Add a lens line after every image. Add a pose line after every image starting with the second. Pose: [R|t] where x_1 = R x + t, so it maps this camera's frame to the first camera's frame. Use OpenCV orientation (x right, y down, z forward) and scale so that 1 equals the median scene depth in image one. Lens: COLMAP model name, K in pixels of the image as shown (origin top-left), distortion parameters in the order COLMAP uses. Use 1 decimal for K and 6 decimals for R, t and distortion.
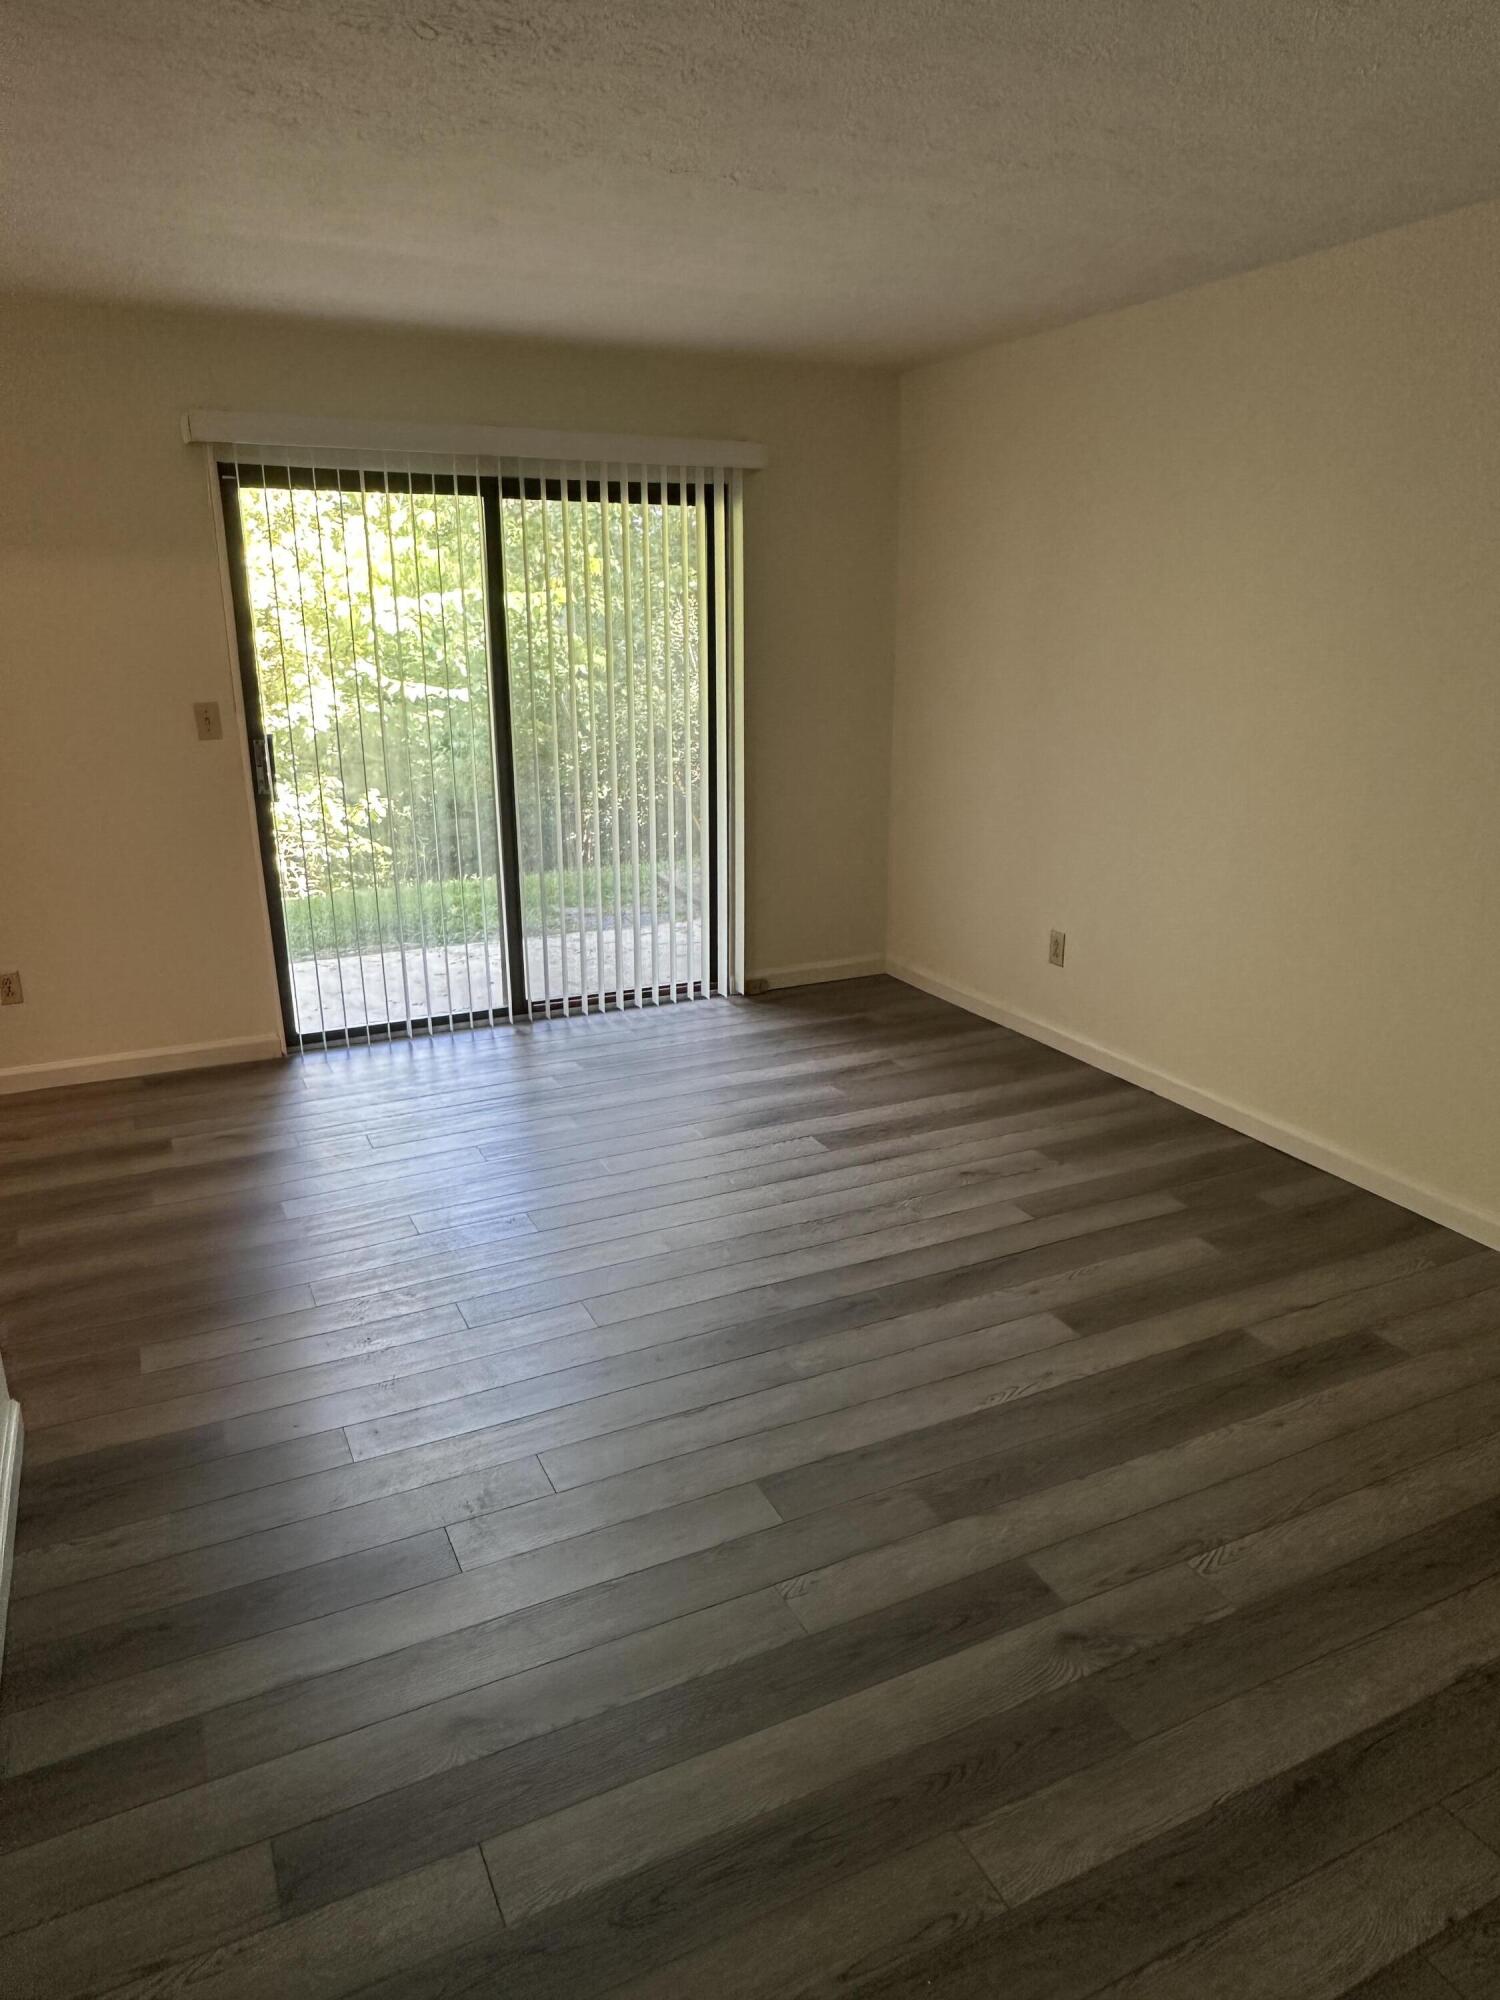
lens RADIAL K [[1302.2, 0, 748.0], [0, 1302.2, 1001.5], [0, 0, 1]] dist [0.001699, 0.003019]
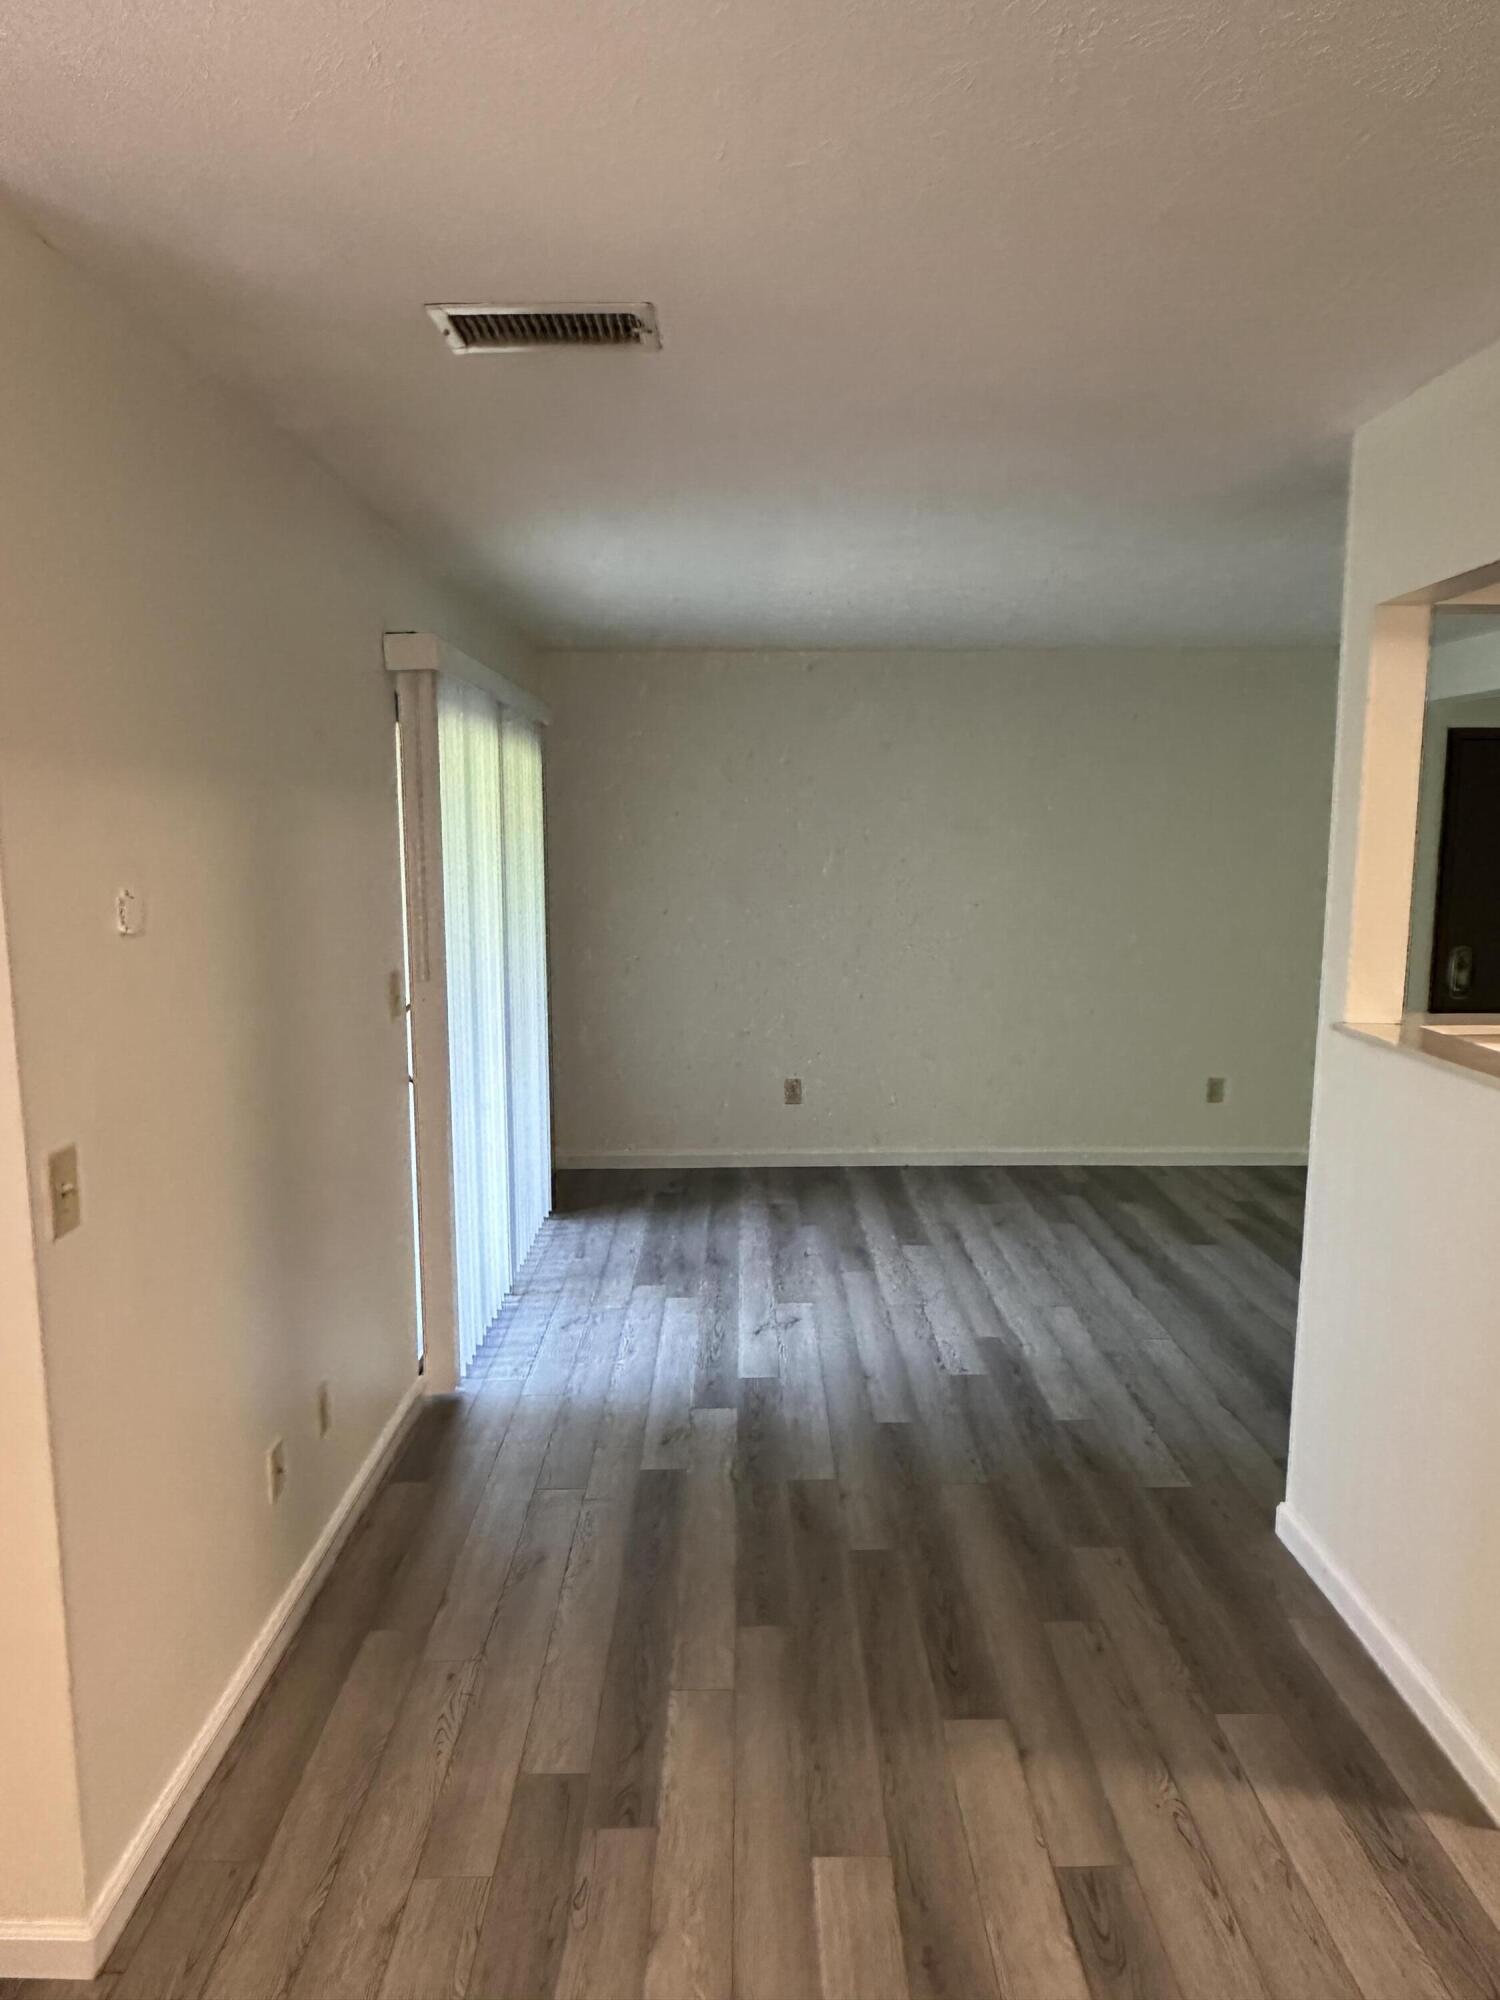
lens RADIAL K [[1302.2, 0, 753.4], [0, 1302.2, 998.5], [0, 0, 1]] dist [0.001699, 0.003019]
pose [[0.427276, -0.115886, 0.896664, -1.119182], [0.262137, 0.965031, -0.000191, -0.166570], [-0.865286, 0.235130, 0.442713, 0.490978]]
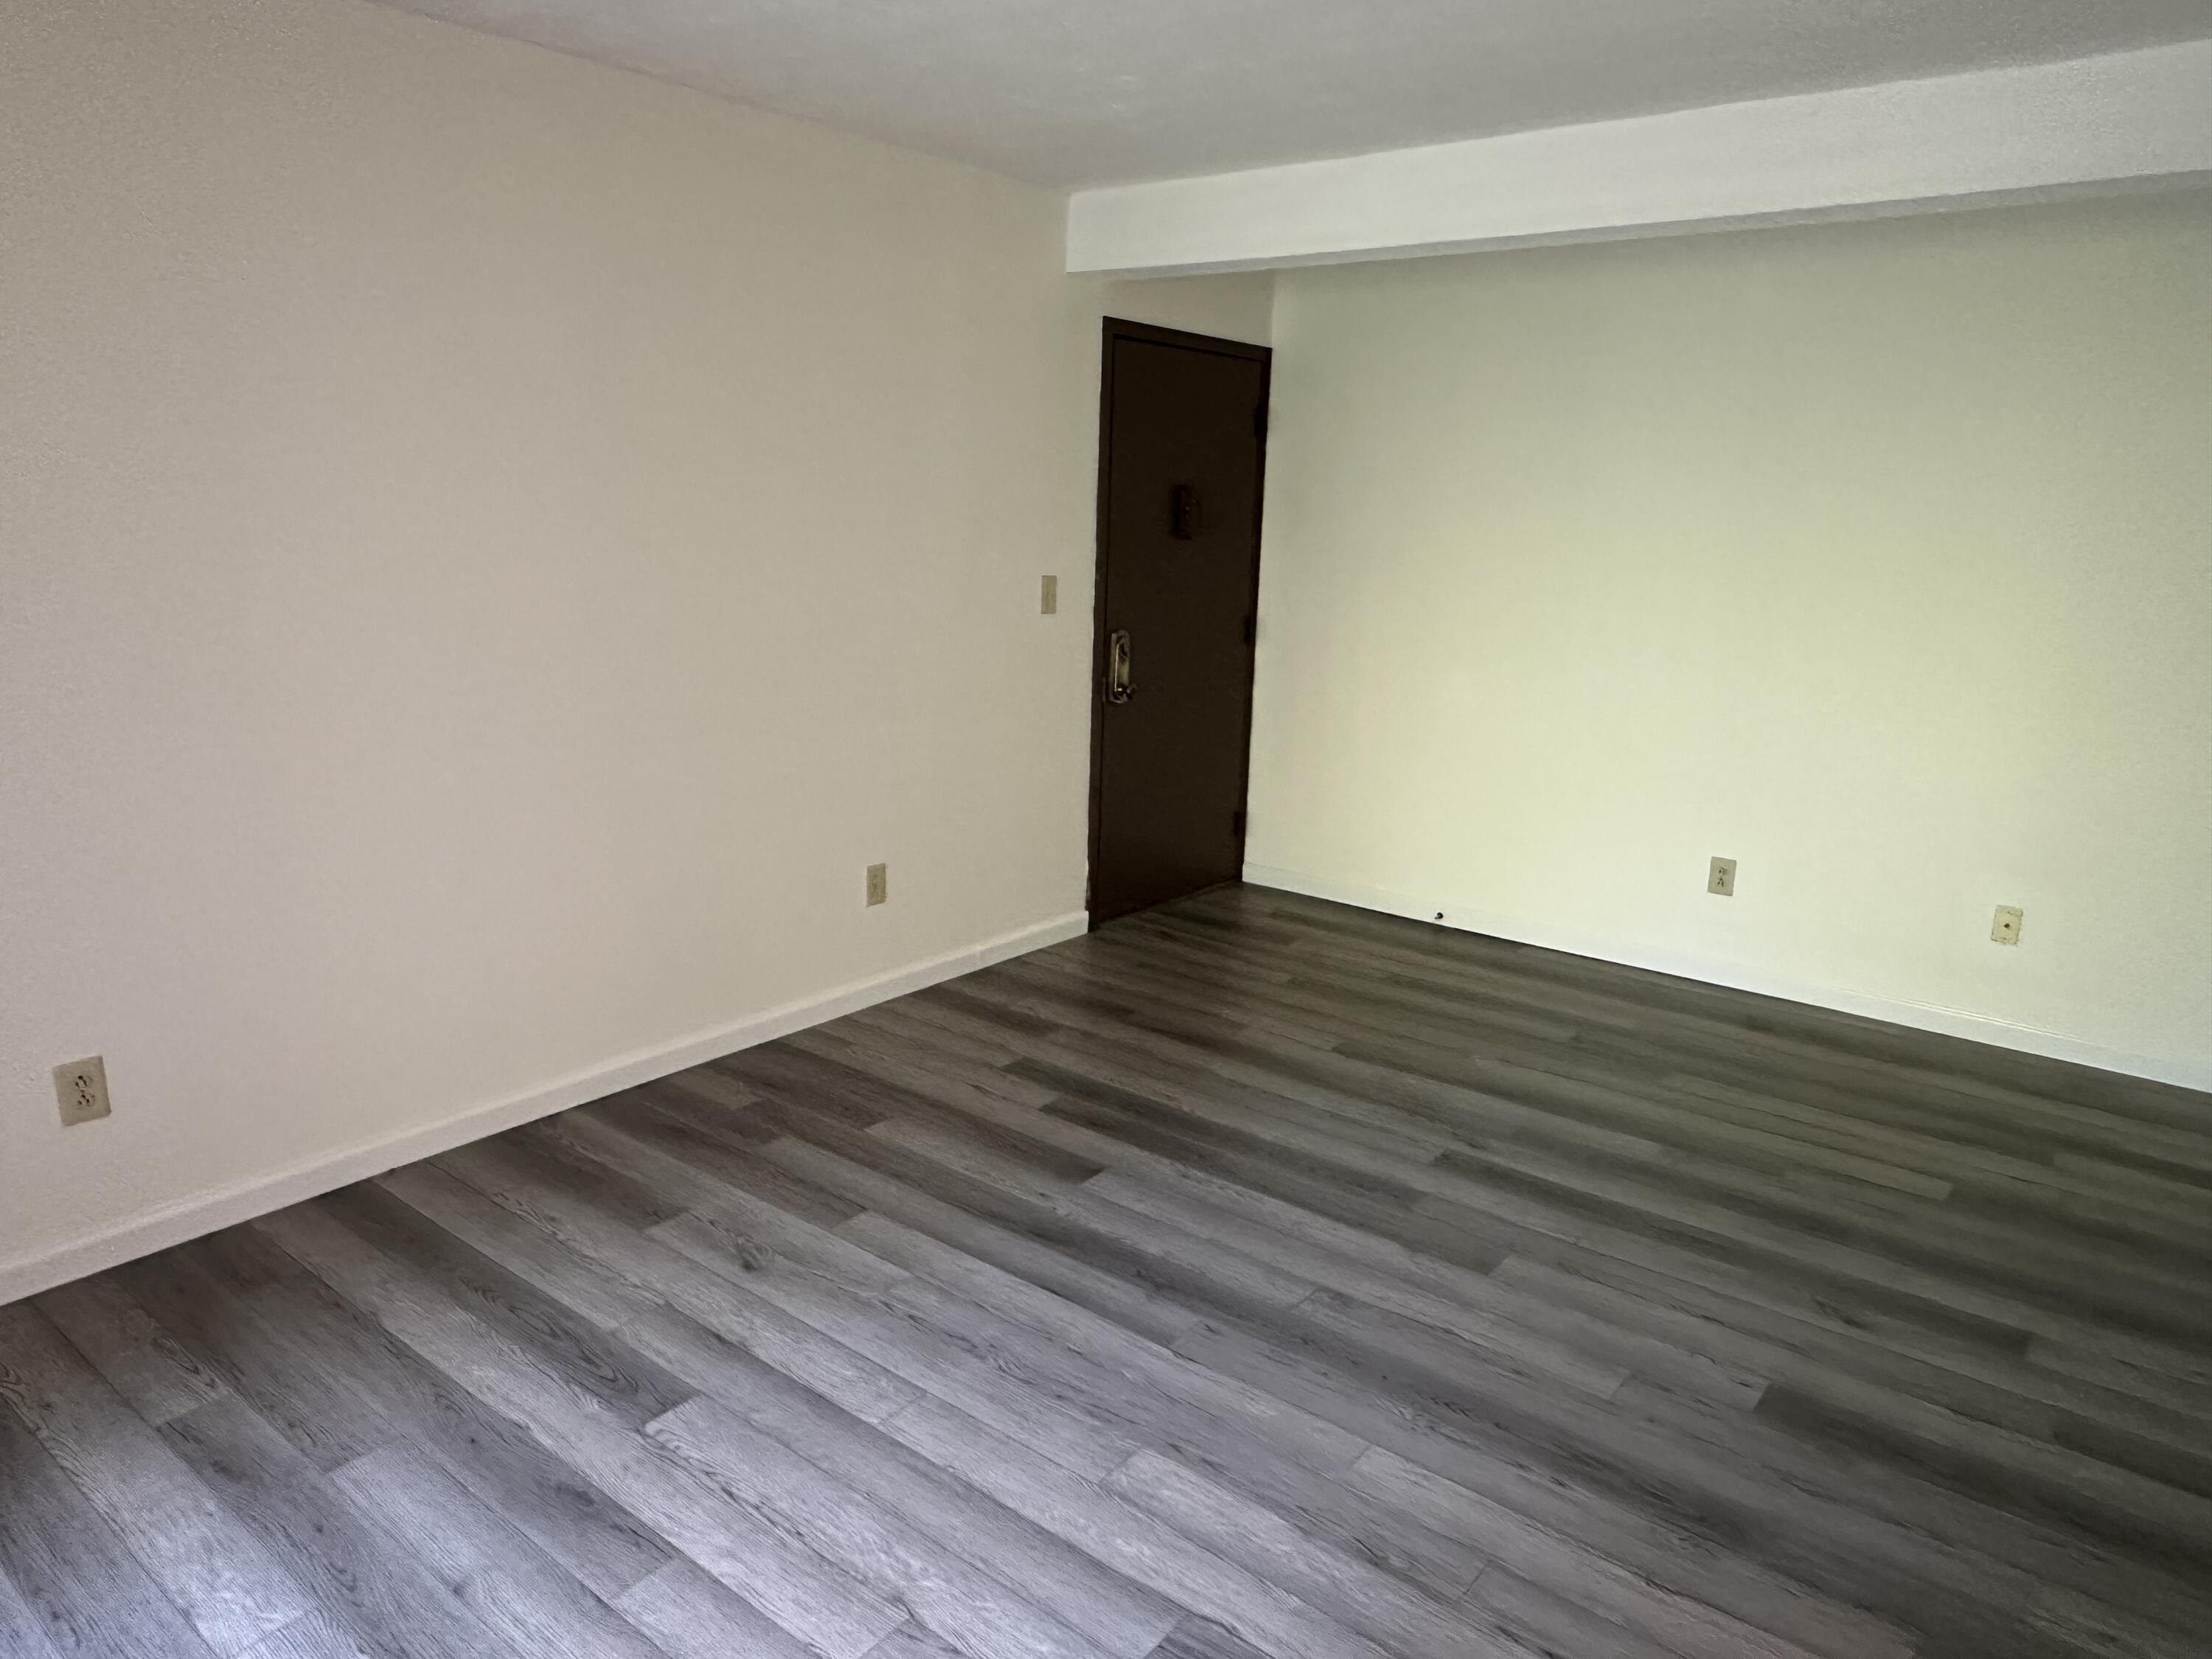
lens RADIAL K [[1440.2, 0, 1095.3], [0, 1440.2, 838.6], [0, 0, 1]] dist [0.001699, 0.003019]
pose [[-0.434020, -0.219171, 0.873837, -0.496031], [0.236142, 0.908366, 0.345120, -0.276003], [-0.869404, 0.356139, -0.342494, 0.937449]]
